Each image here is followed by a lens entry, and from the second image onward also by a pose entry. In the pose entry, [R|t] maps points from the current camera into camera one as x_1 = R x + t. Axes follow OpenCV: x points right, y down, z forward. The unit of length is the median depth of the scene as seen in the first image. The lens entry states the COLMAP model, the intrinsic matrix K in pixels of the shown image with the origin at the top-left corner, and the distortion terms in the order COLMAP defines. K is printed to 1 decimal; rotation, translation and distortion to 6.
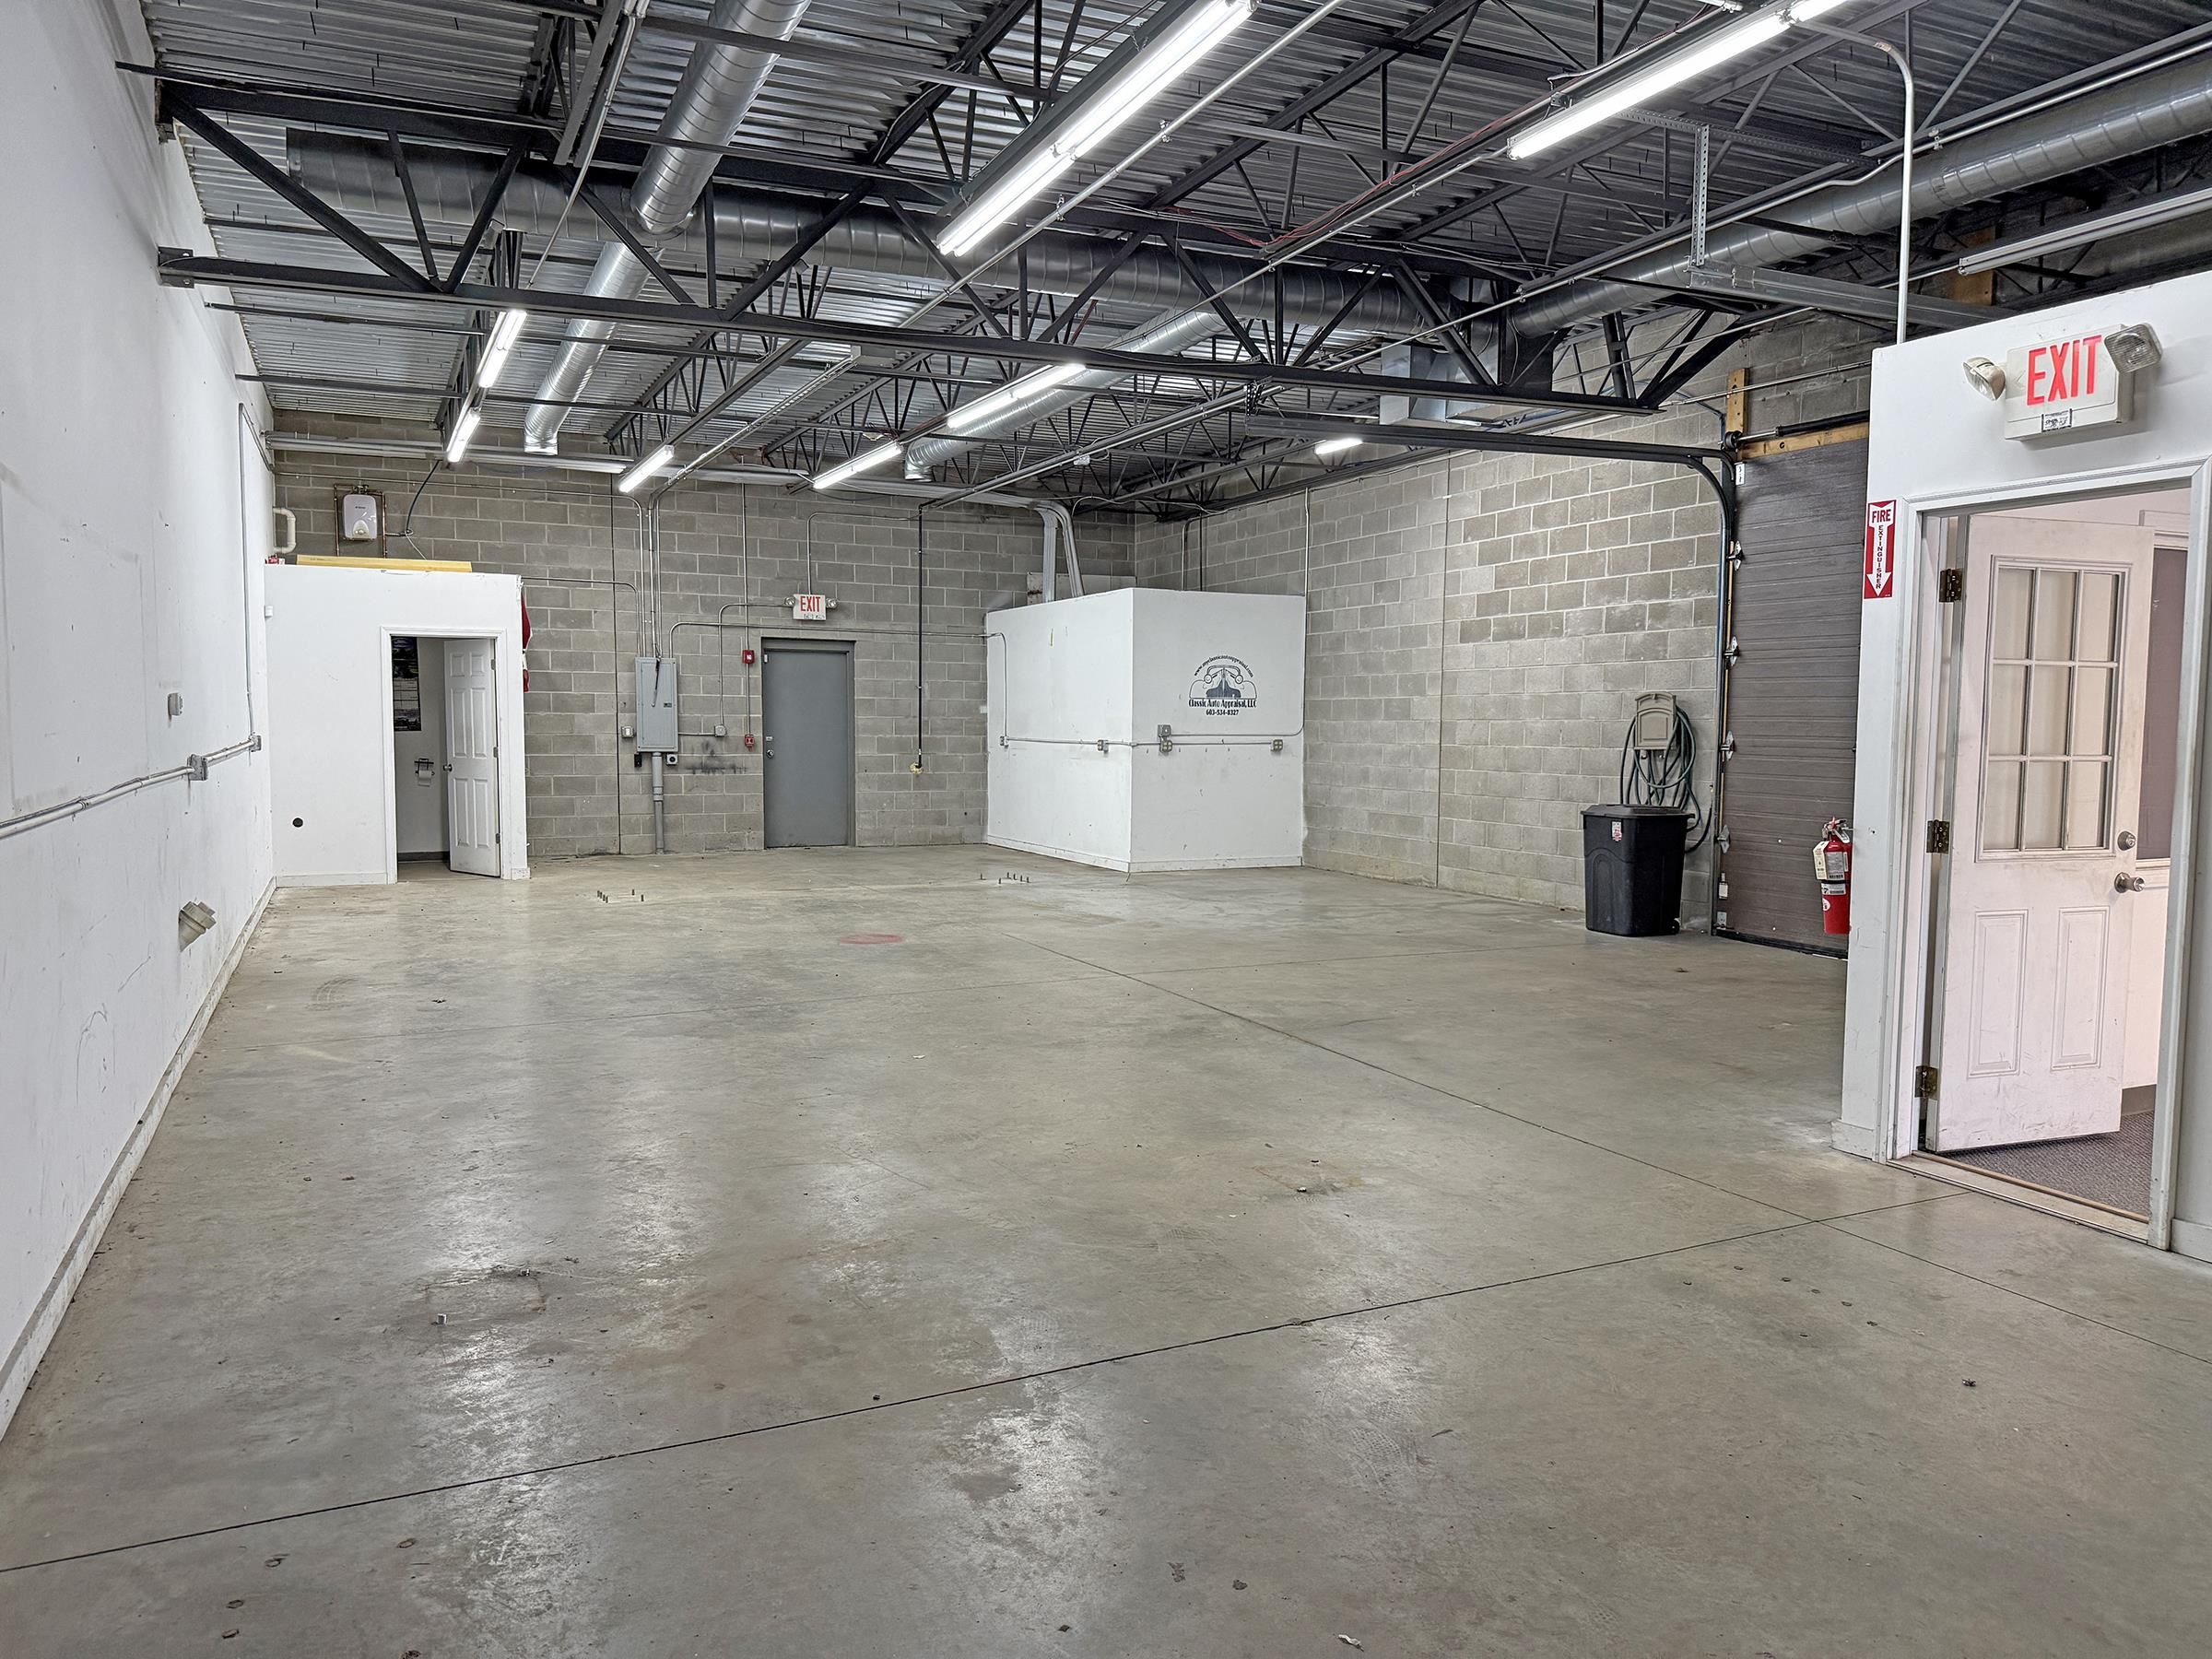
lens RADIAL K [[1563.7, 0, 1100.2], [0, 1563.7, 839.7], [0, 0, 1]] dist [0.002743, -0.000355]
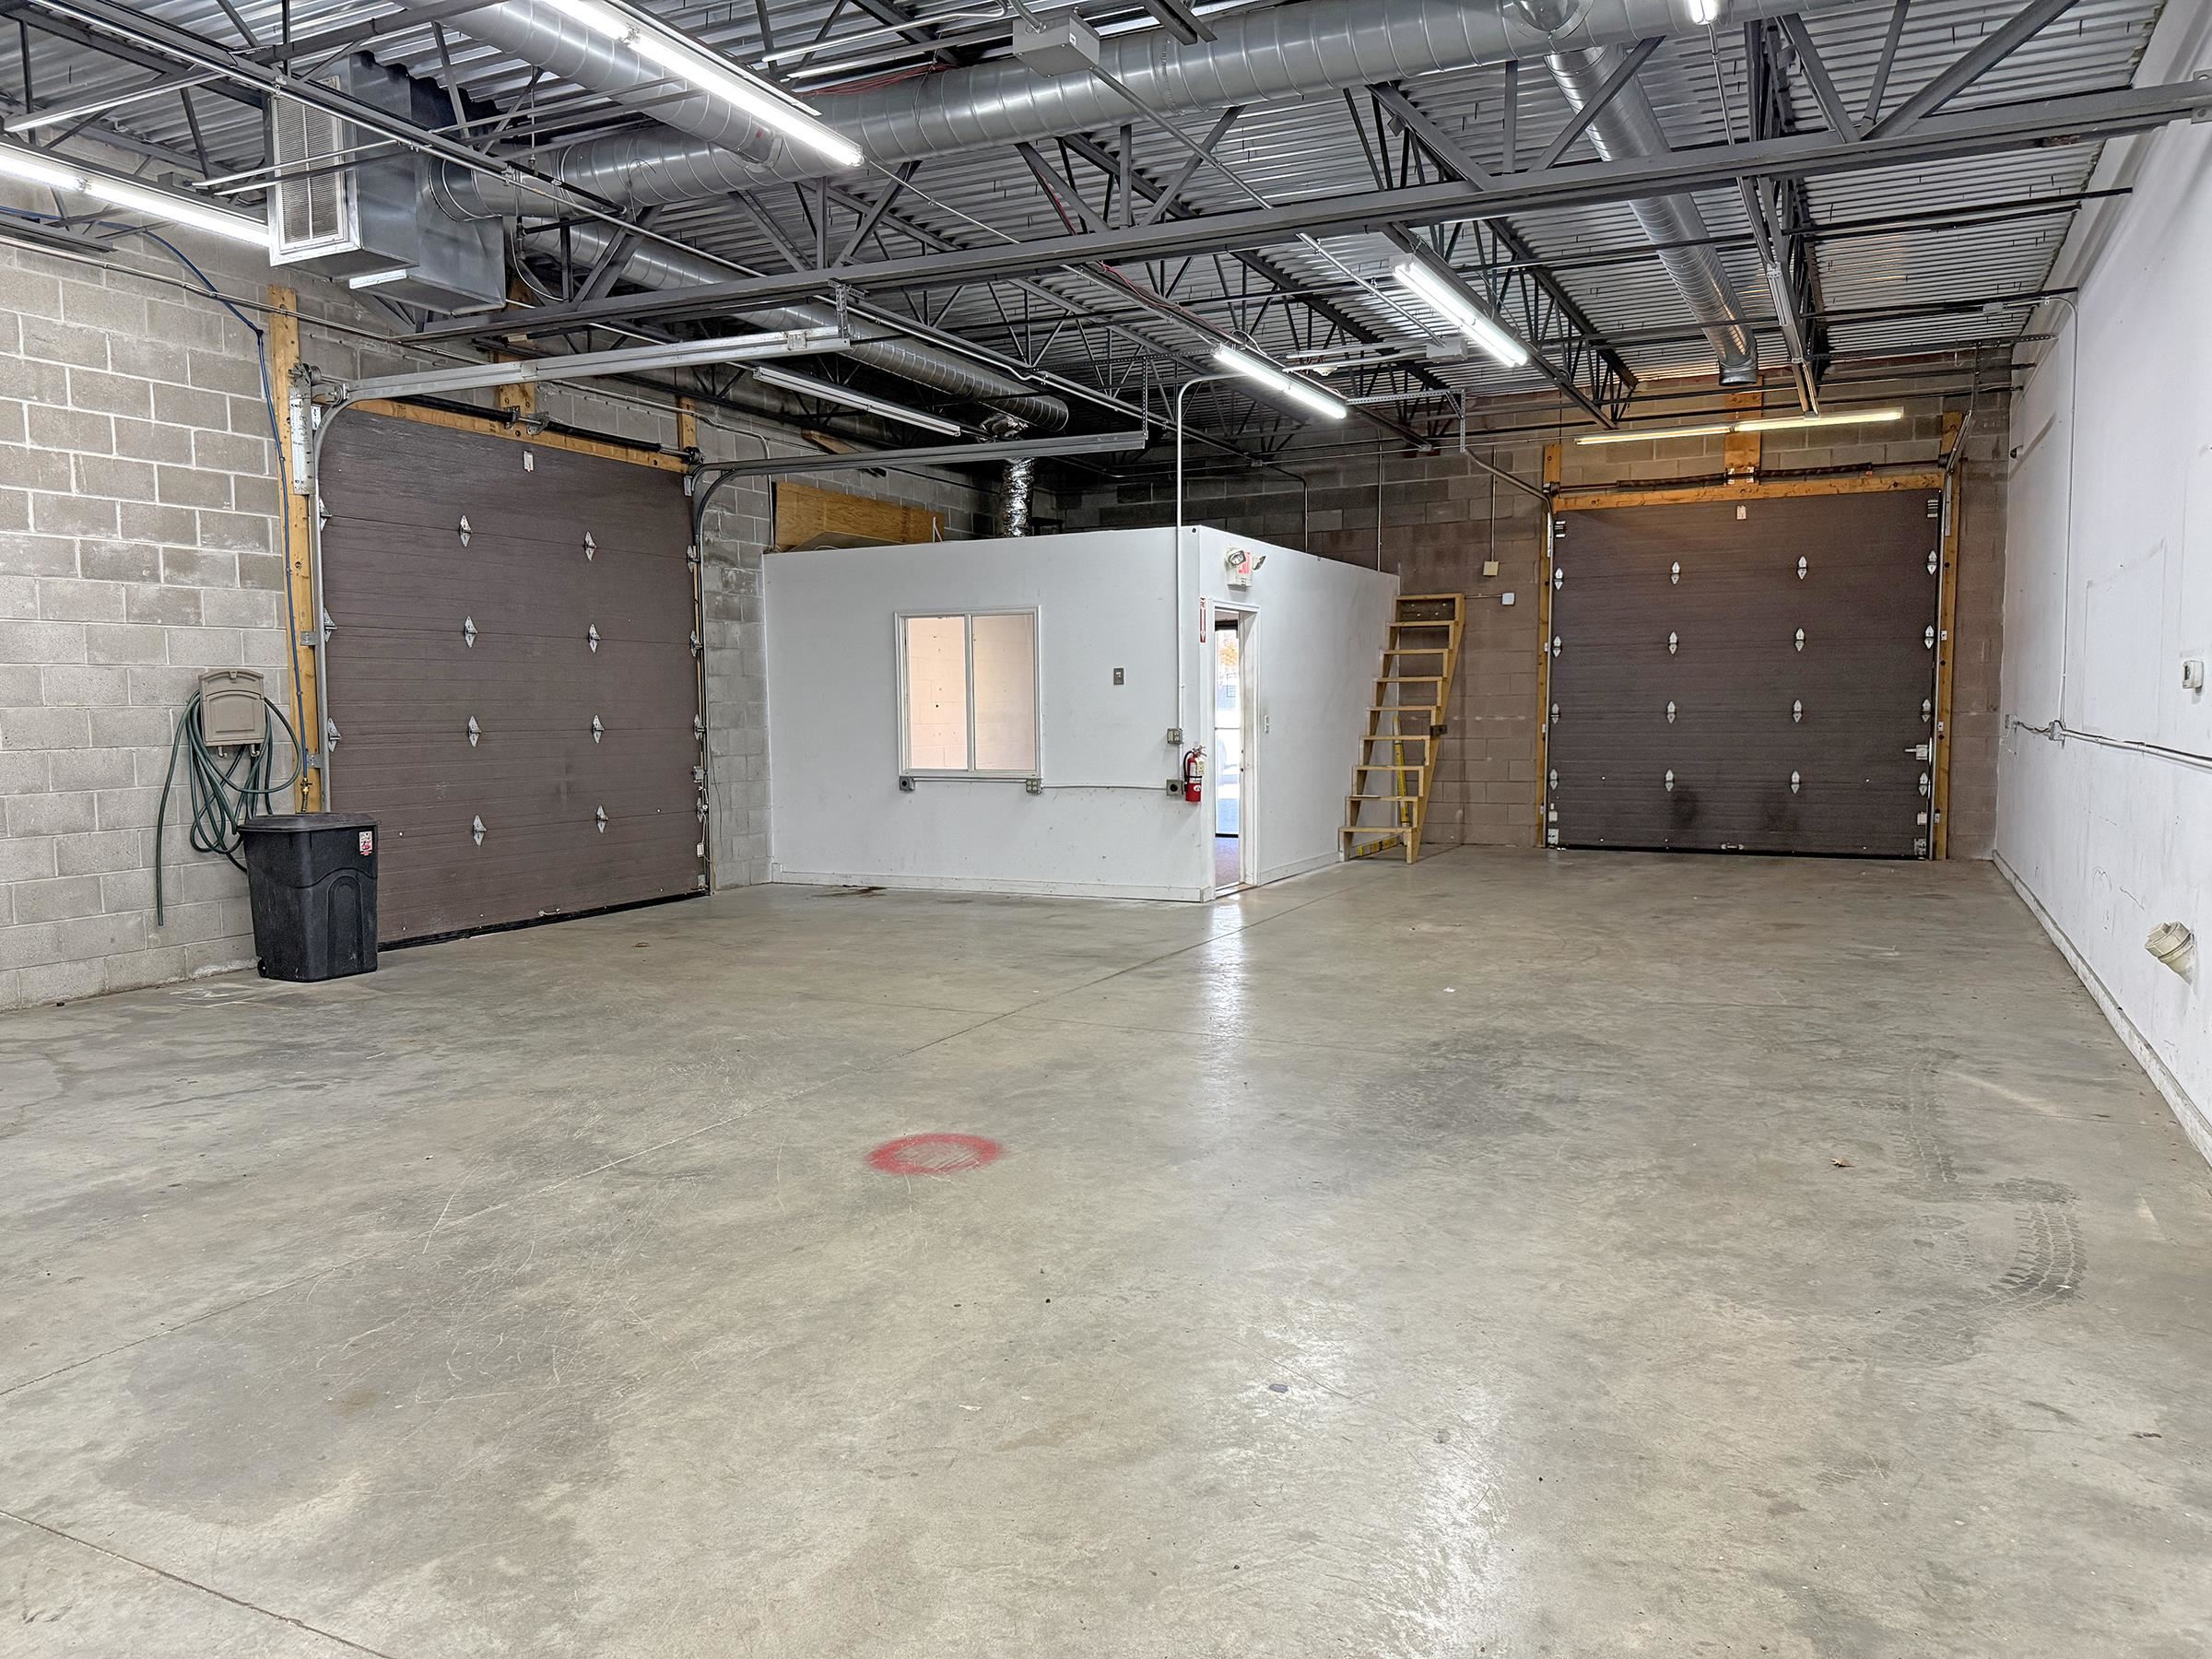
lens RADIAL K [[1563.7, 0, 1106.8], [0, 1563.7, 825.2], [0, 0, 1]] dist [0.002743, -0.000355]
pose [[-0.630738, -0.064785, 0.773287, -0.501785], [0.062423, 0.989044, 0.133776, -0.093641], [-0.773481, 0.132649, -0.619784, 1.137579]]
